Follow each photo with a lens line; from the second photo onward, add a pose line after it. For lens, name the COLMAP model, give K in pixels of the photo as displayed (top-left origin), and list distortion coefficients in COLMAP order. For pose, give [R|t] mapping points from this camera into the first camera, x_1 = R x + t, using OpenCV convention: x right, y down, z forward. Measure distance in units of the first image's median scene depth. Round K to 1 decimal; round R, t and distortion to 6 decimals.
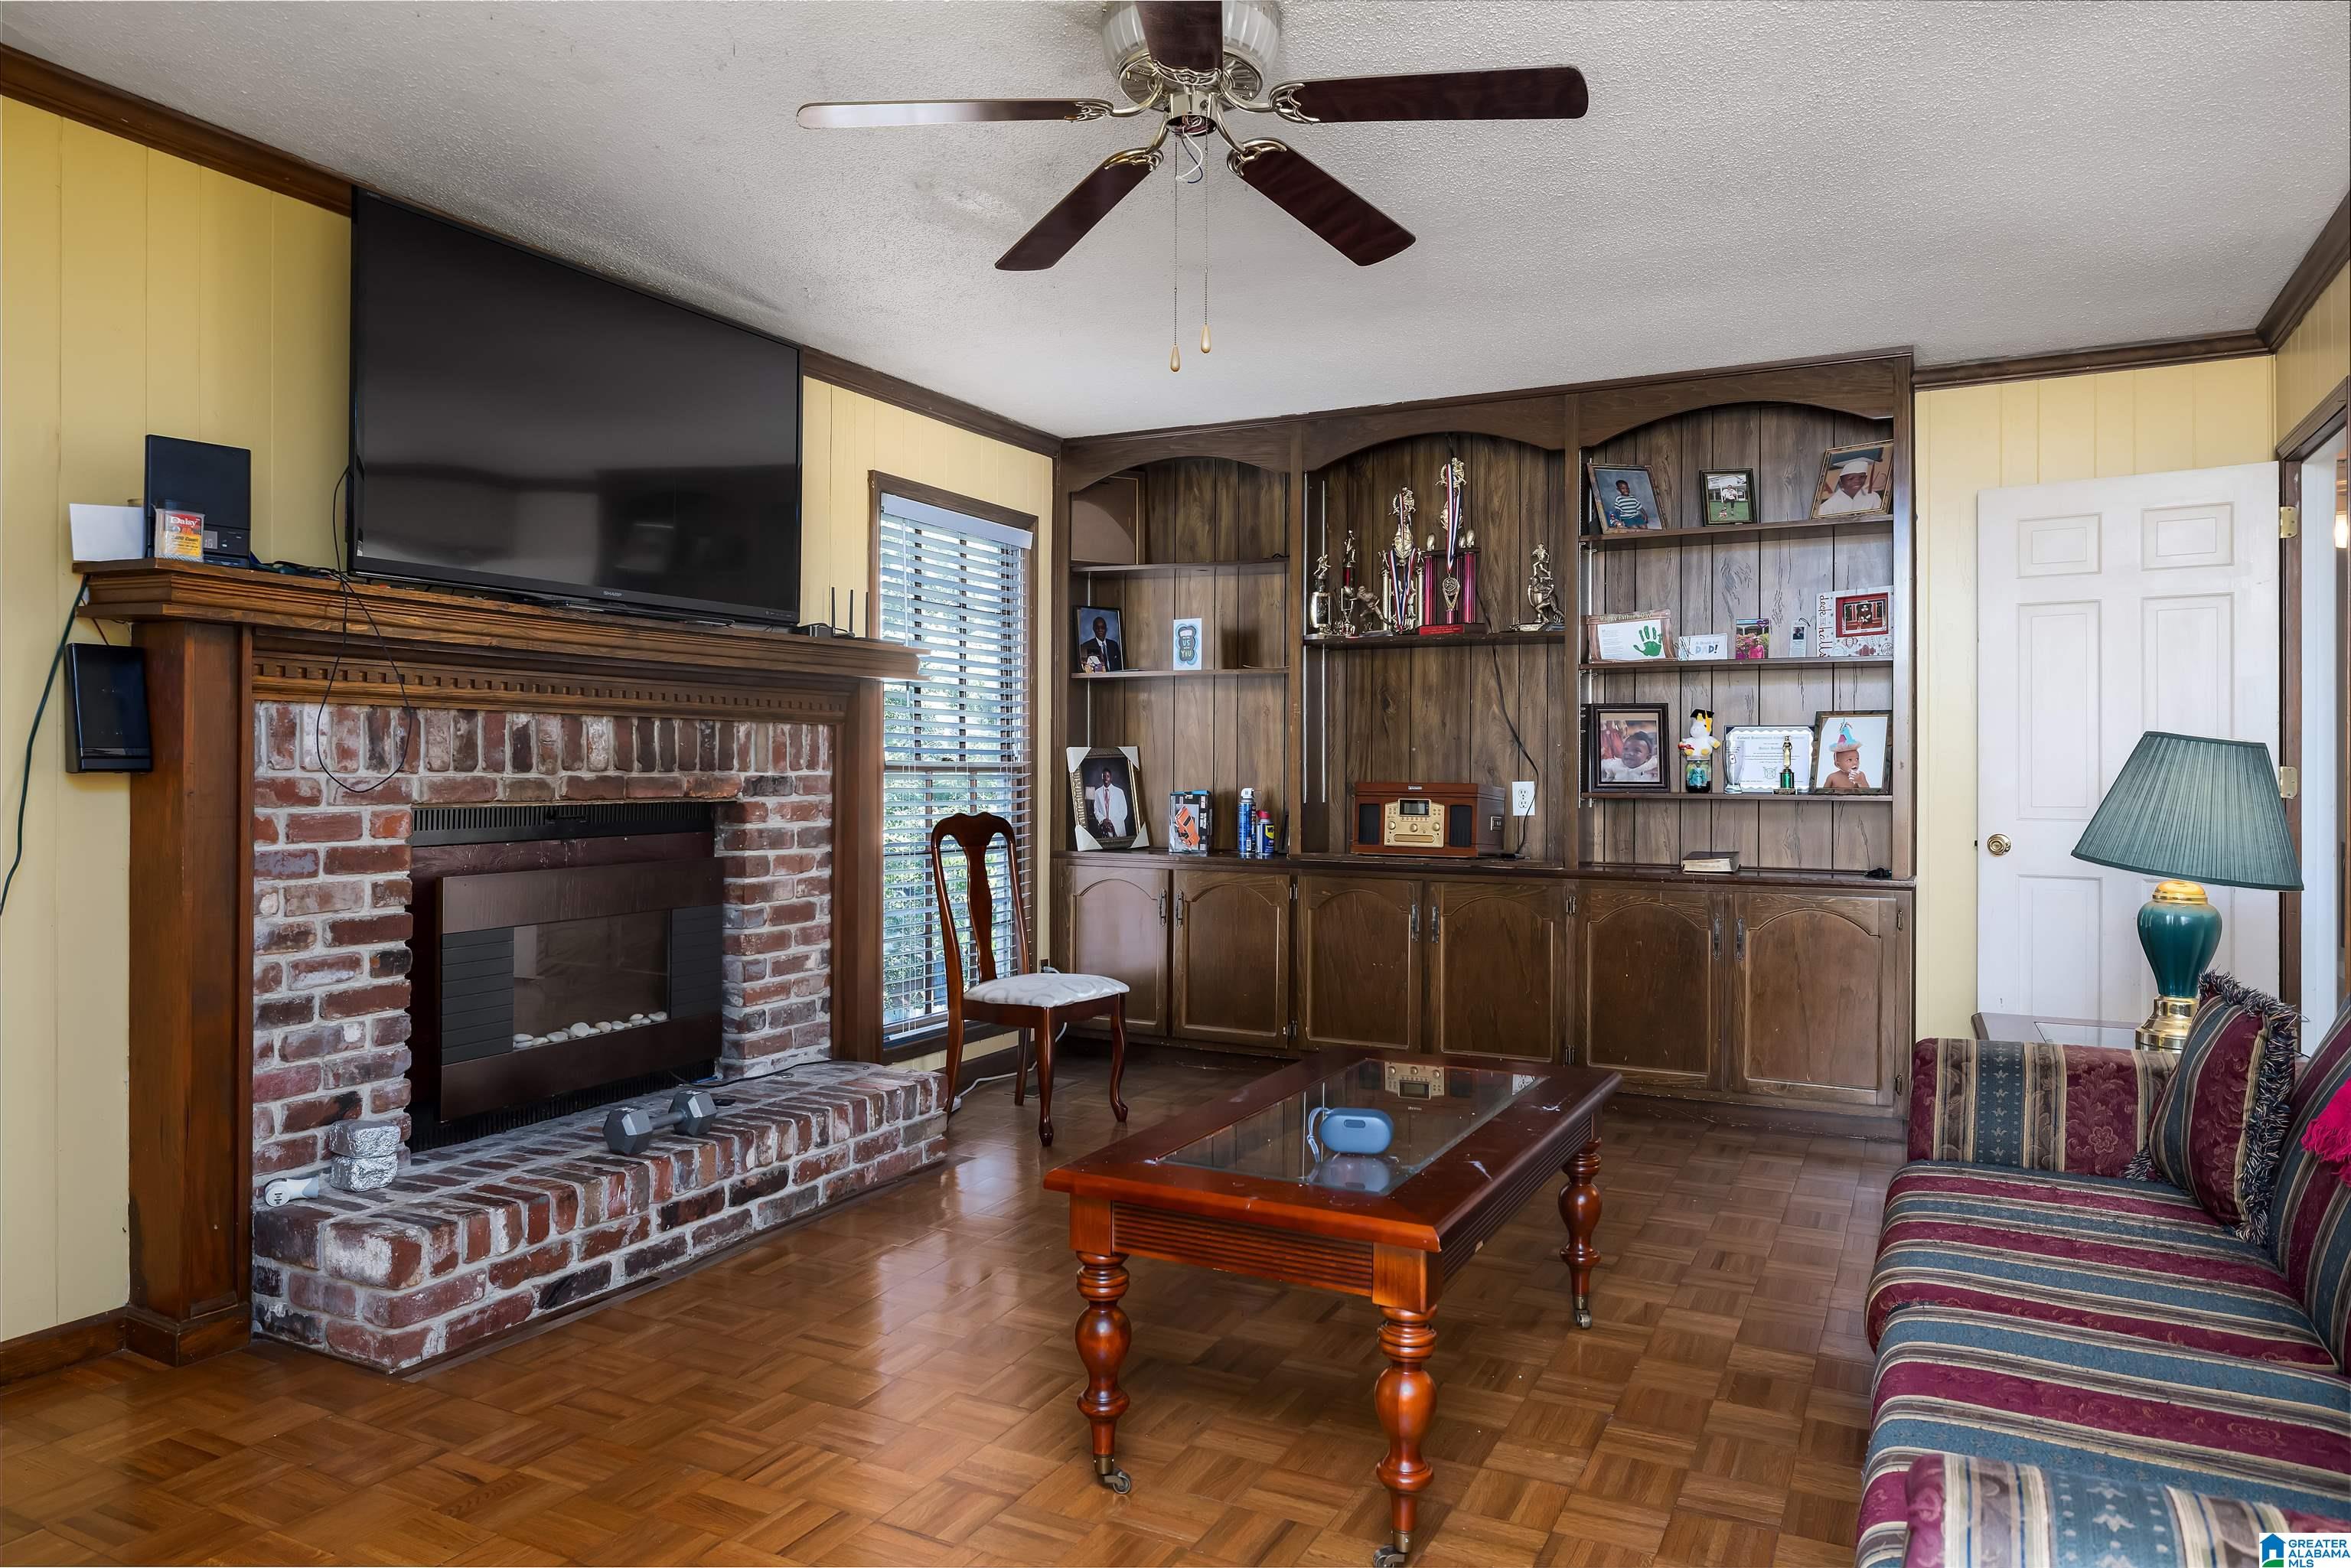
lens RADIAL K [[1529.8, 0, 1180.4], [0, 1529.8, 766.3], [0, 0, 1]] dist [-0.003187, -0.001369]
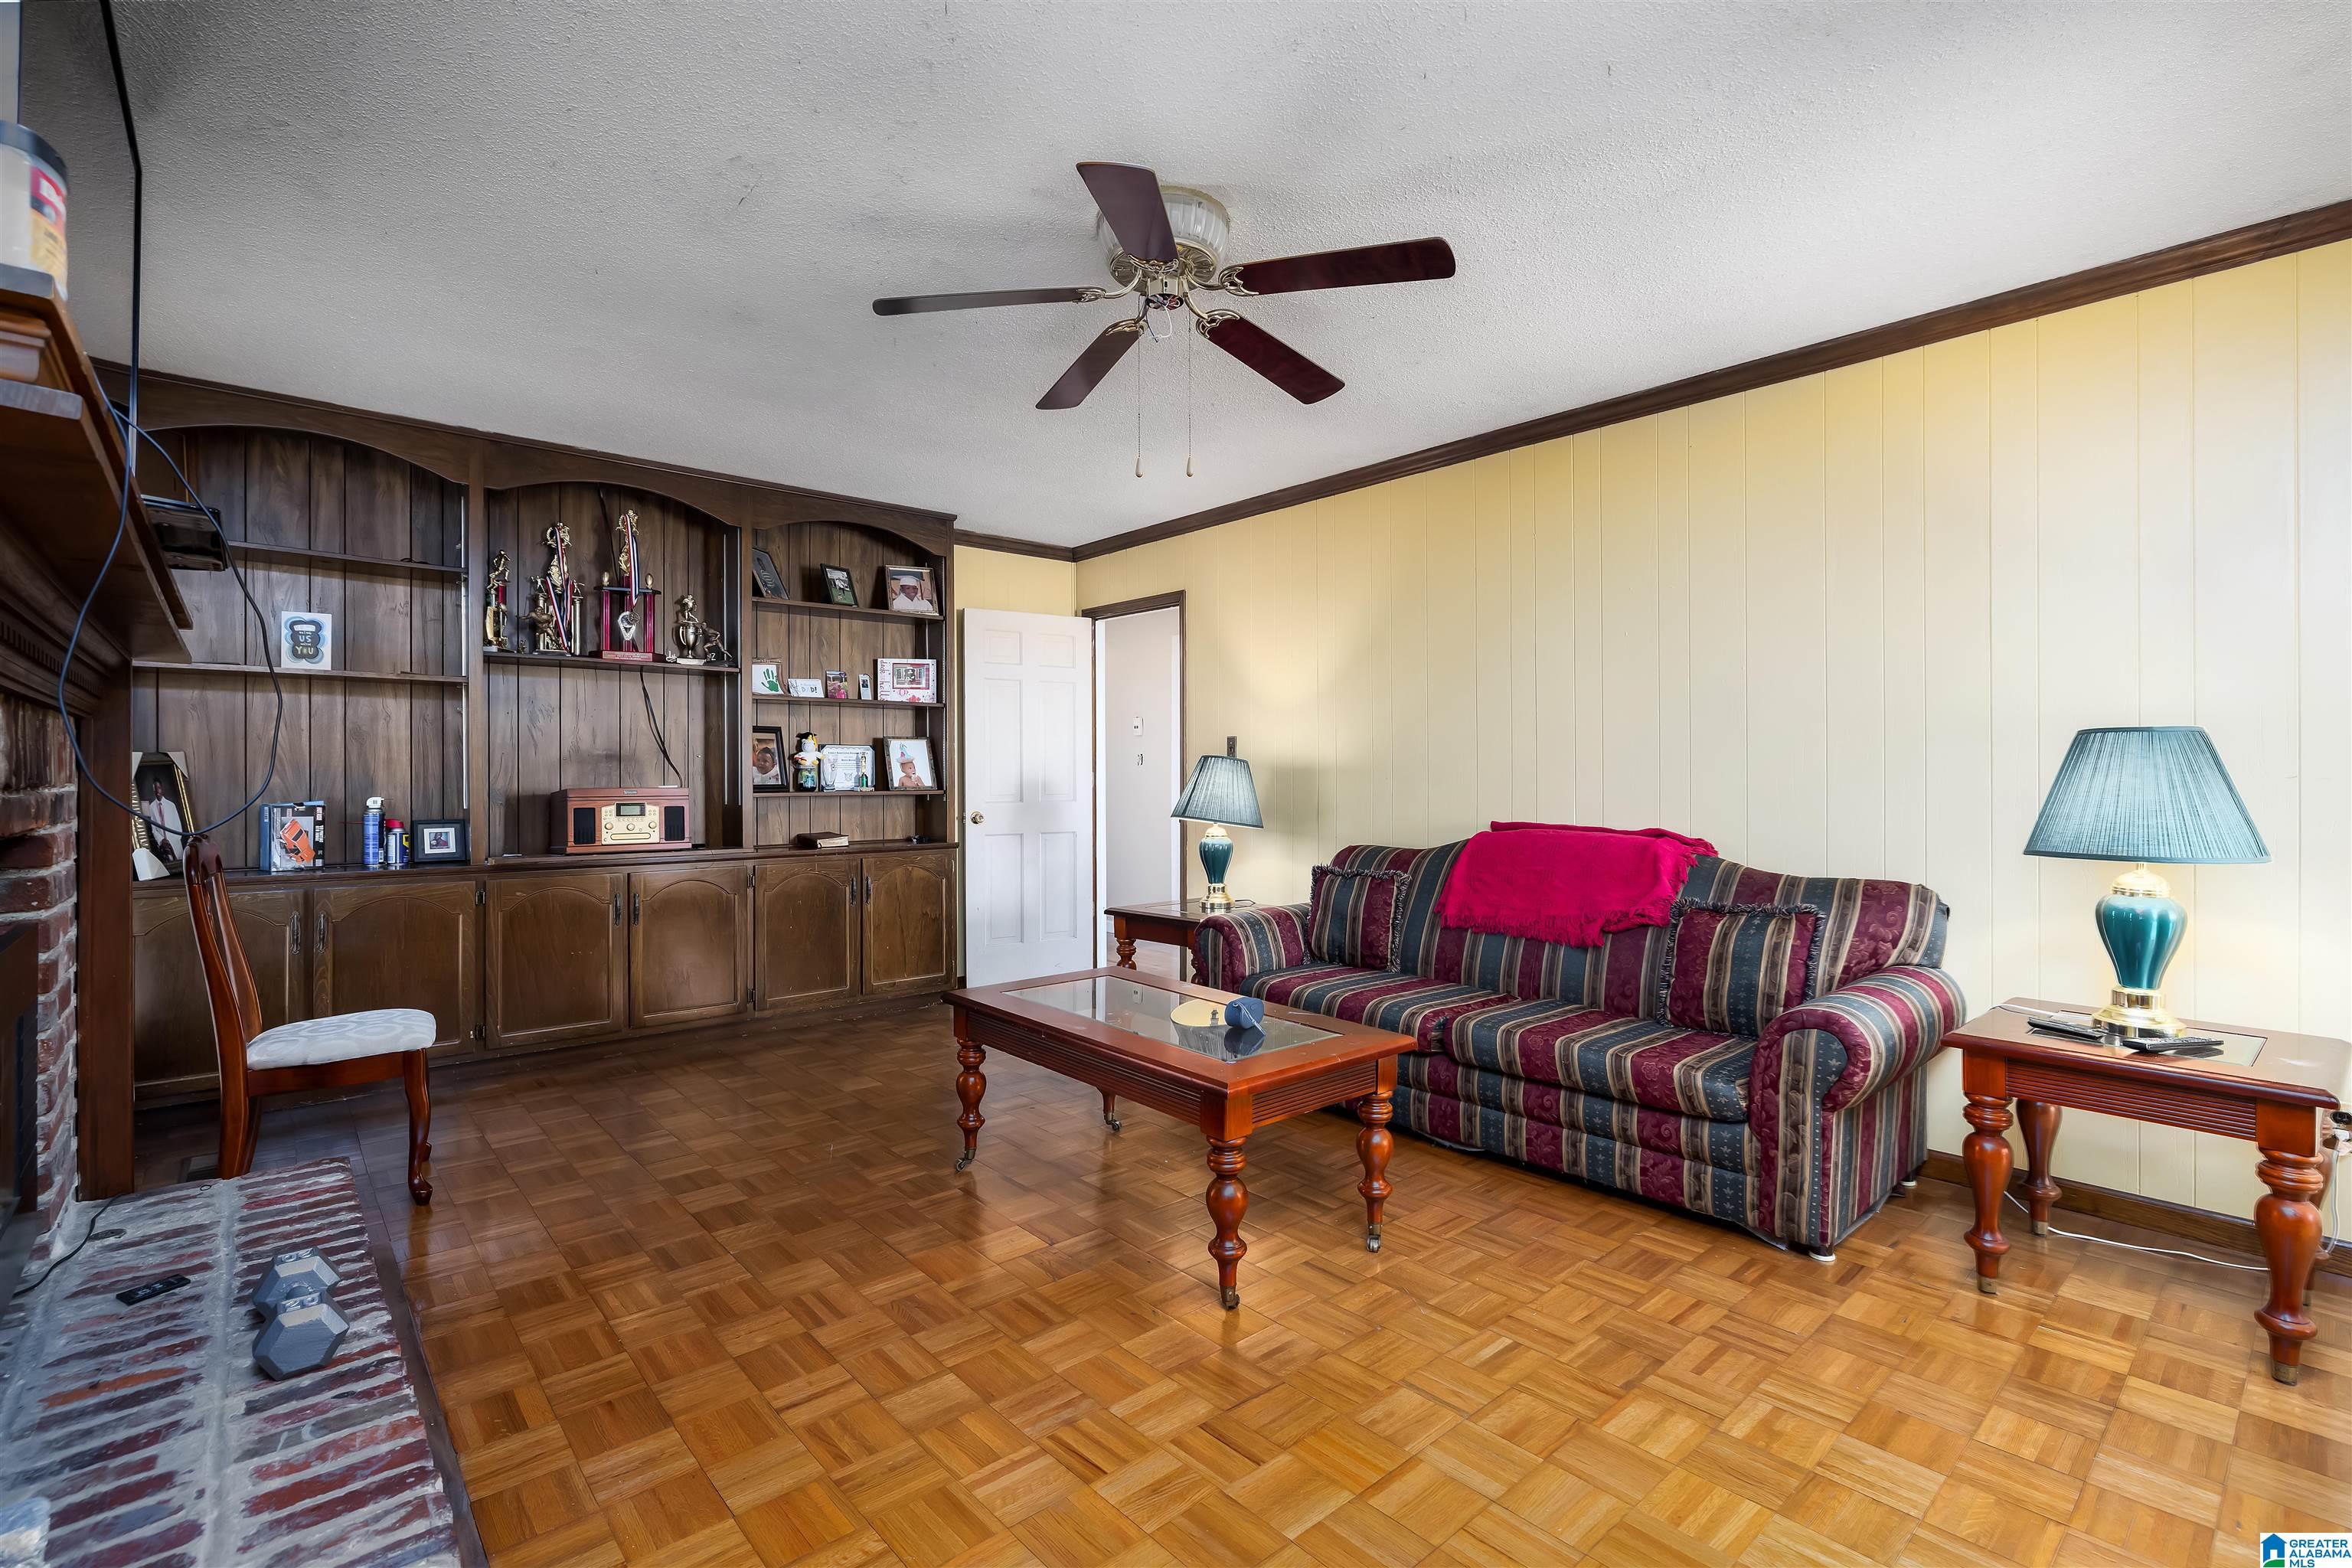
lens RADIAL K [[1051.5, 0, 1181.1], [0, 1051.5, 773.8], [0, 0, 1]] dist [-0.005494, 0.000570]
pose [[0.365328, -0.005258, 0.930864, -0.547782], [0.001481, 0.999986, 0.005067, -0.004201], [-0.930878, -0.000473, 0.365330, 0.413141]]
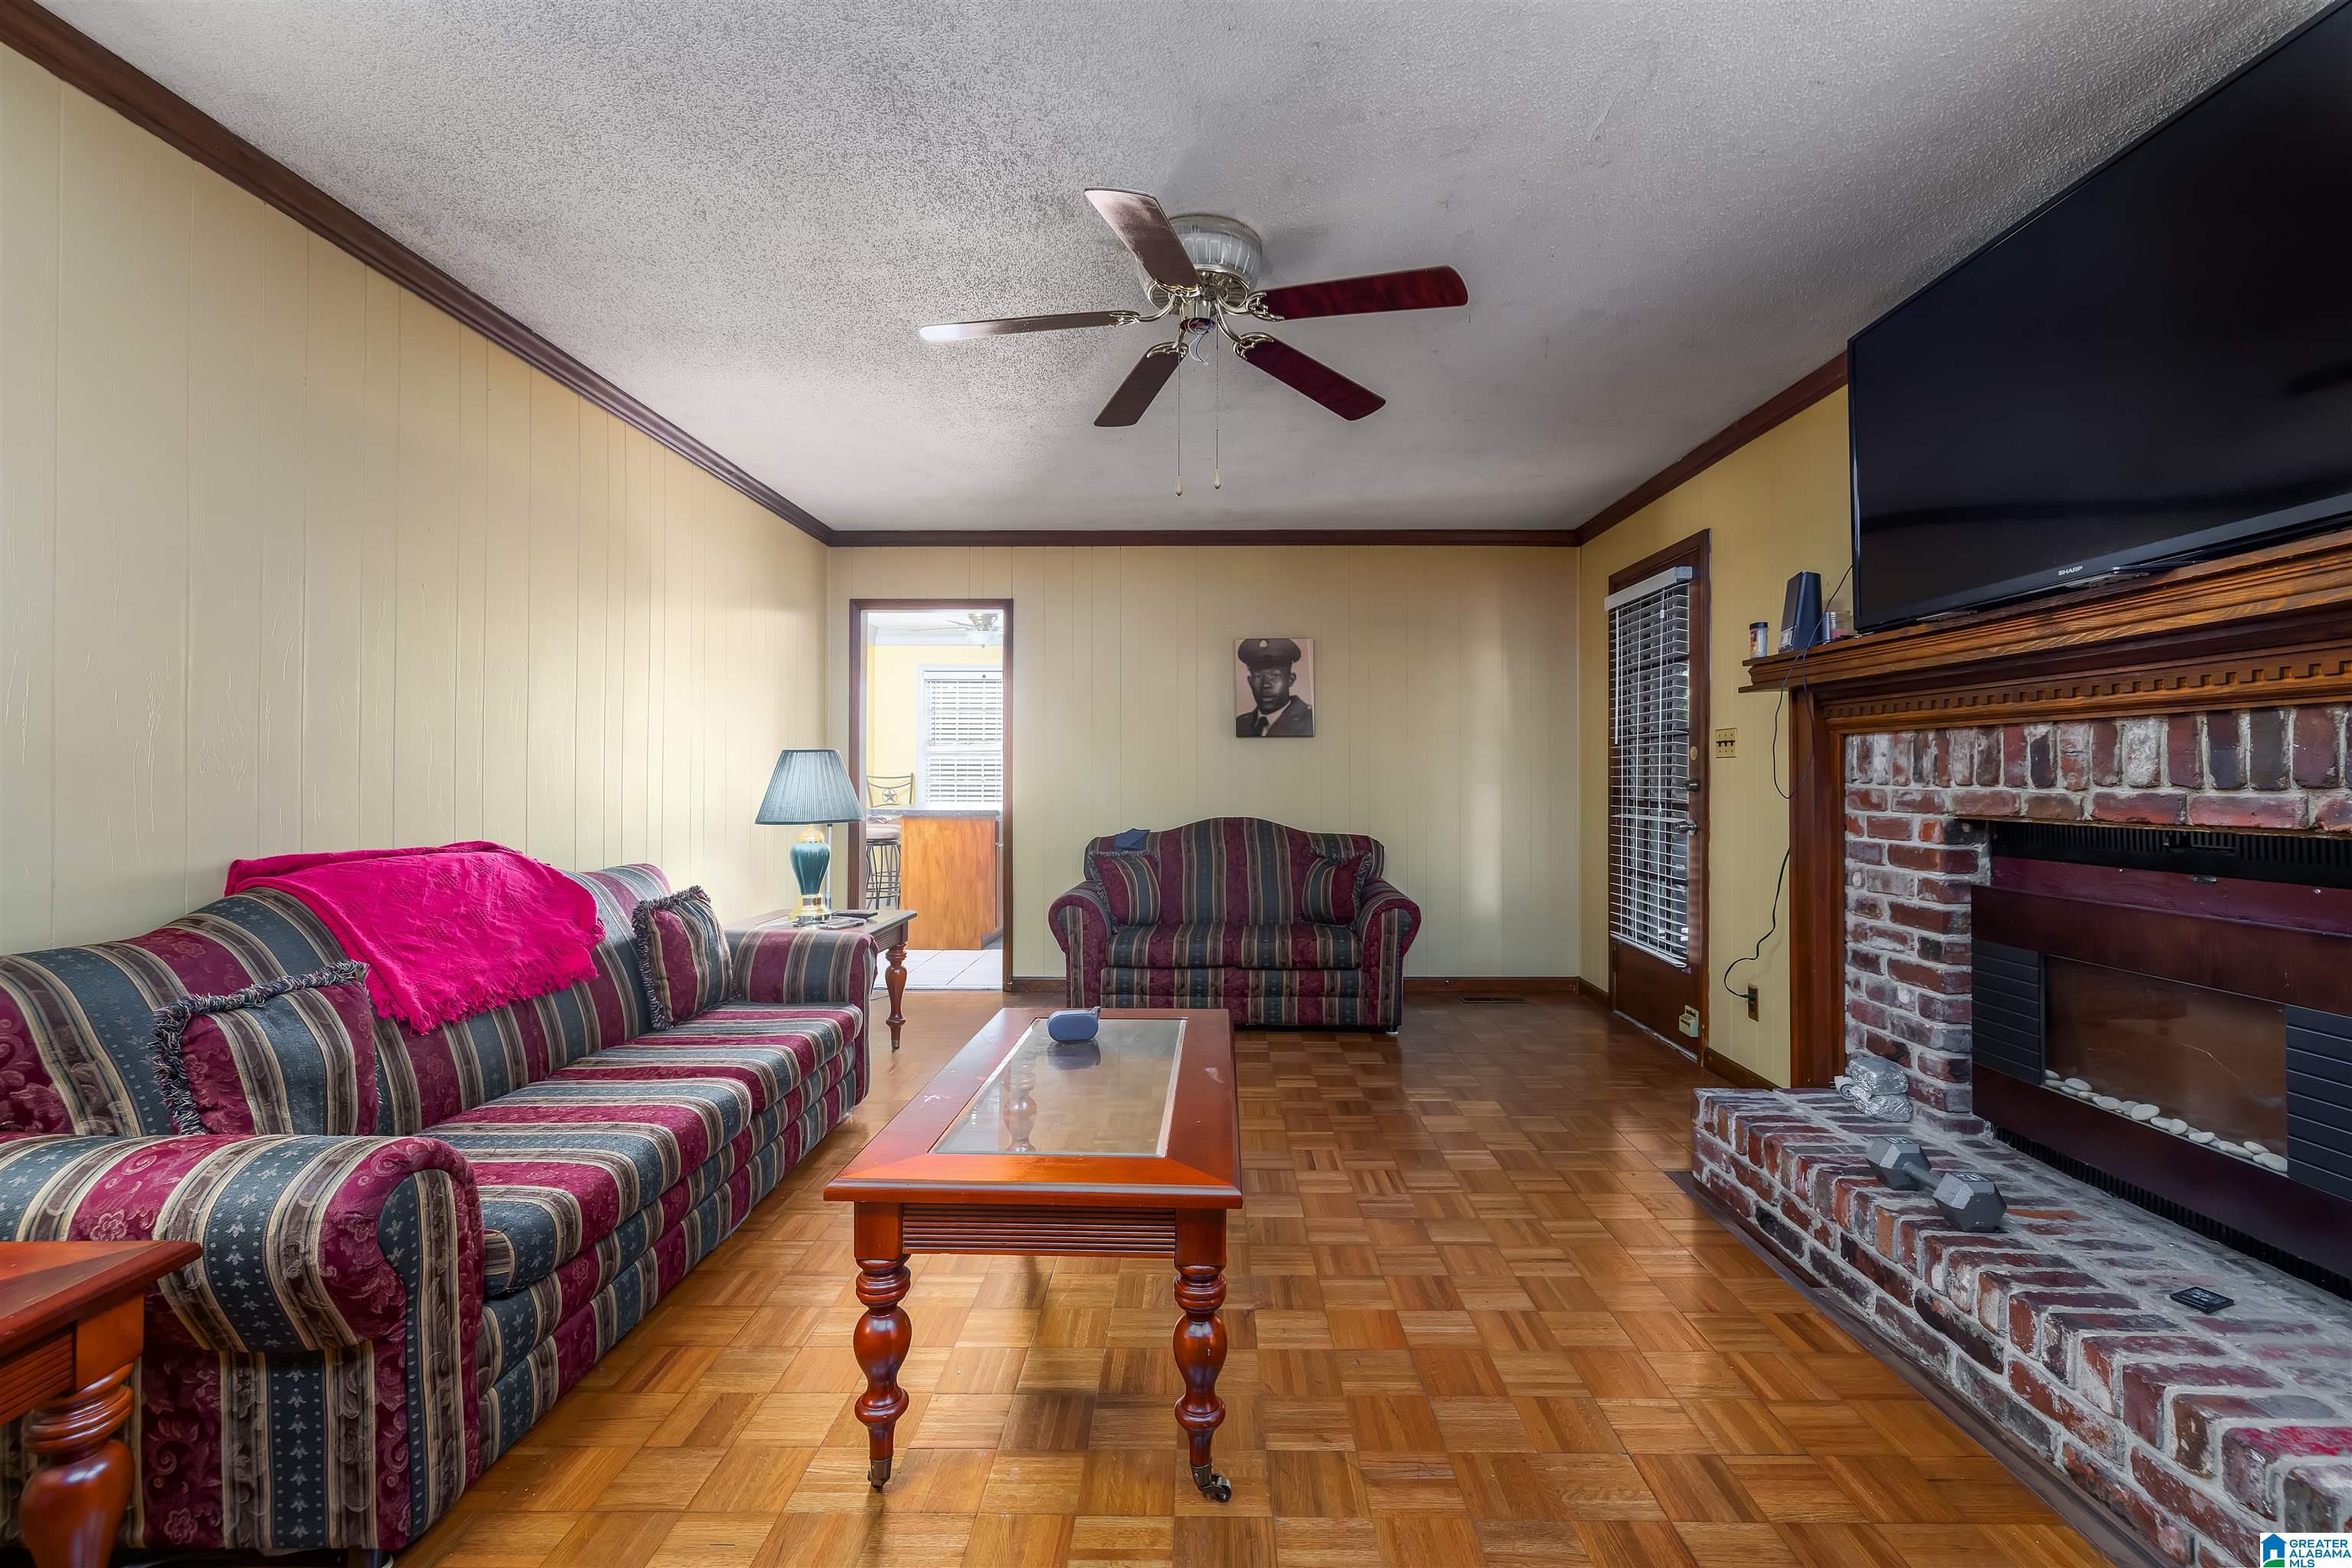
lens RADIAL K [[993.5, 0, 1183.8], [0, 993.5, 771.1], [0, 0, 1]] dist [-0.002049, 0.000691]
pose [[-0.902155, -0.007963, -0.431338, 0.263940], [-0.005146, 0.999957, -0.007698, 0.001123], [0.431381, -0.004725, -0.902157, 1.168334]]
